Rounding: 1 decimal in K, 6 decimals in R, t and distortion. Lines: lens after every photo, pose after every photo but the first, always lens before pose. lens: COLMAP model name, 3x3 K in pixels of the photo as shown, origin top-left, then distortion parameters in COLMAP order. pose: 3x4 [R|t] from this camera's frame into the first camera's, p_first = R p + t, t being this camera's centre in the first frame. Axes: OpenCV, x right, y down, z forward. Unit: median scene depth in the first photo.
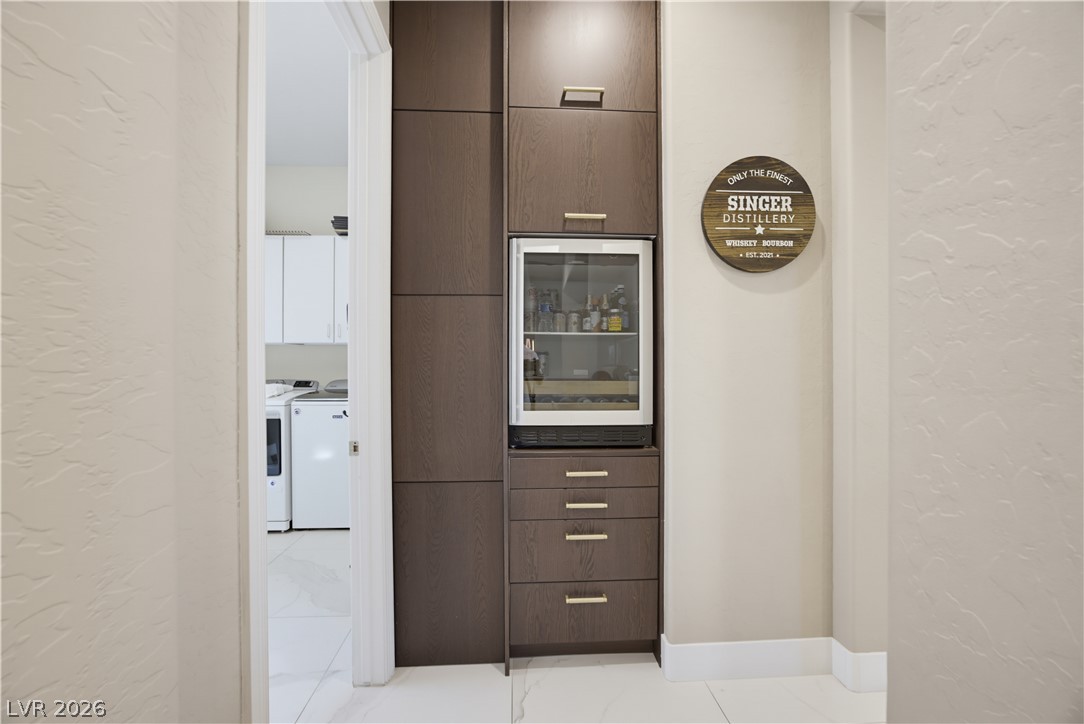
lens RADIAL K [[415.1, 0, 541.8], [0, 415.1, 365.2], [0, 0, 1]] dist [-0.017781, 0.000127]
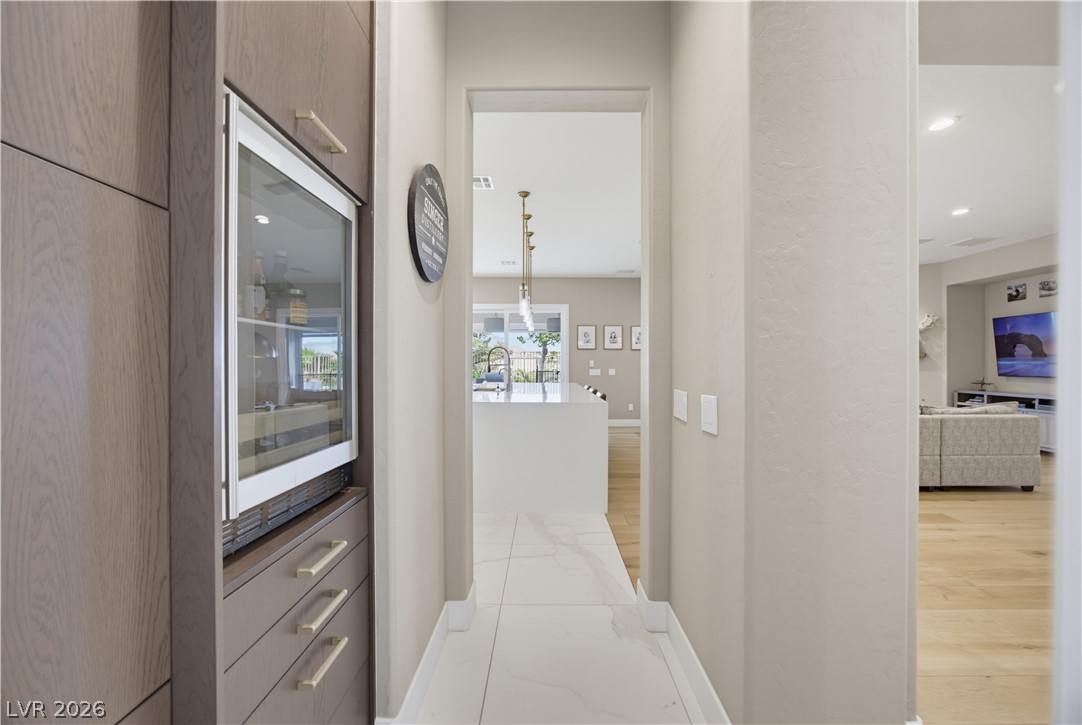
lens RADIAL K [[414.3, 0, 540.8], [0, 414.3, 365.7], [0, 0, 1]] dist [-0.017781, 0.000127]
pose [[0.092507, -0.003662, 0.995705, -0.475923], [0.000162, 0.999993, 0.003663, -0.018463], [-0.995712, -0.000177, 0.092507, 0.619580]]
